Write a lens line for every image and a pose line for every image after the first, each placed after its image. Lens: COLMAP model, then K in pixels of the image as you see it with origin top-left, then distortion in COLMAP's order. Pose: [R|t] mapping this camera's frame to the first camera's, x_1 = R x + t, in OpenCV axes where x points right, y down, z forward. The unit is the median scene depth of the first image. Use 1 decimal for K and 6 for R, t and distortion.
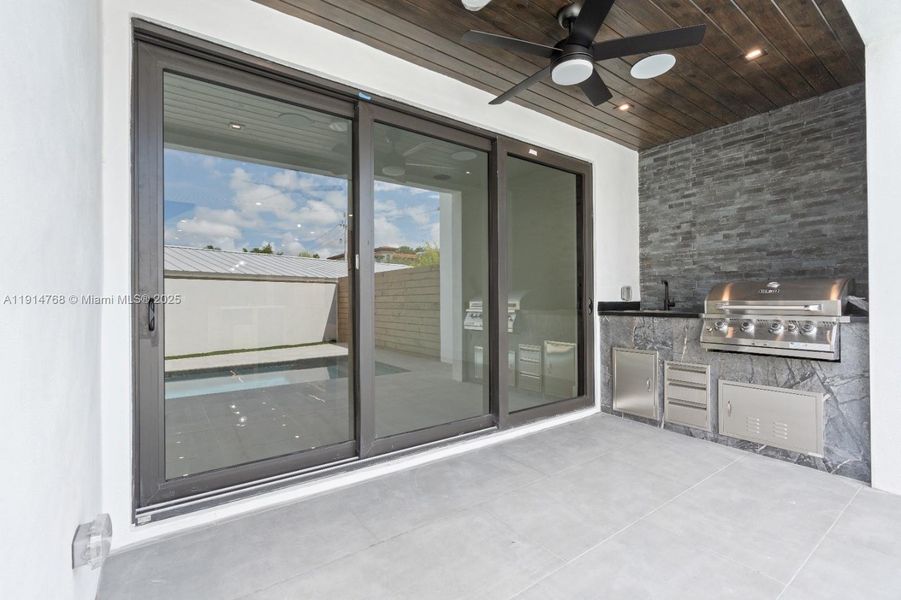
lens RADIAL K [[404.9, 0, 444.1], [0, 404.9, 297.2], [0, 0, 1]] dist [-0.003216, 0.000324]
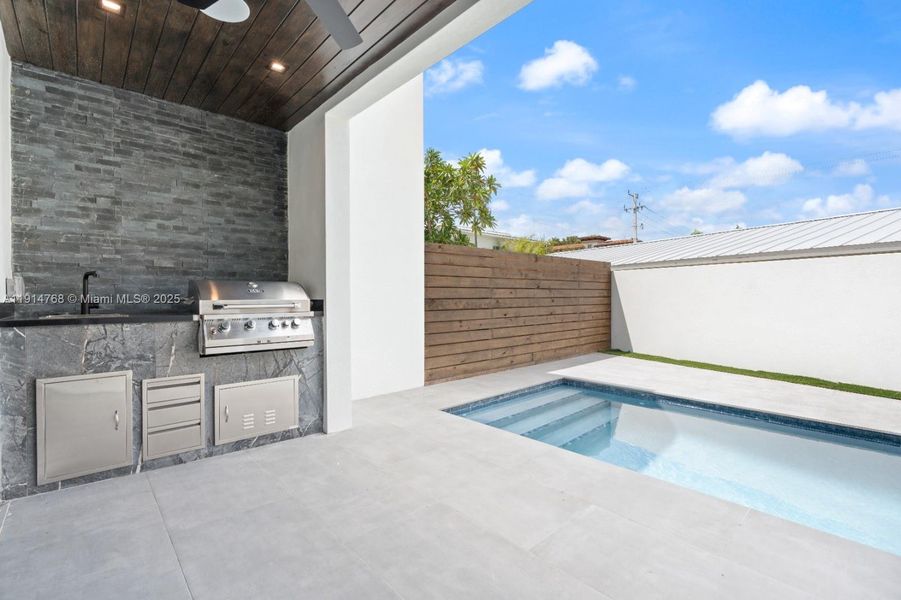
lens RADIAL K [[404.9, 0, 444.1], [0, 404.9, 297.2], [0, 0, 1]] dist [-0.003216, 0.000324]
pose [[-0.106164, 0.002950, 0.994344, -0.246733], [-0.005861, 0.999976, -0.003592, 0.002189], [-0.994331, -0.006209, -0.106144, 0.502867]]
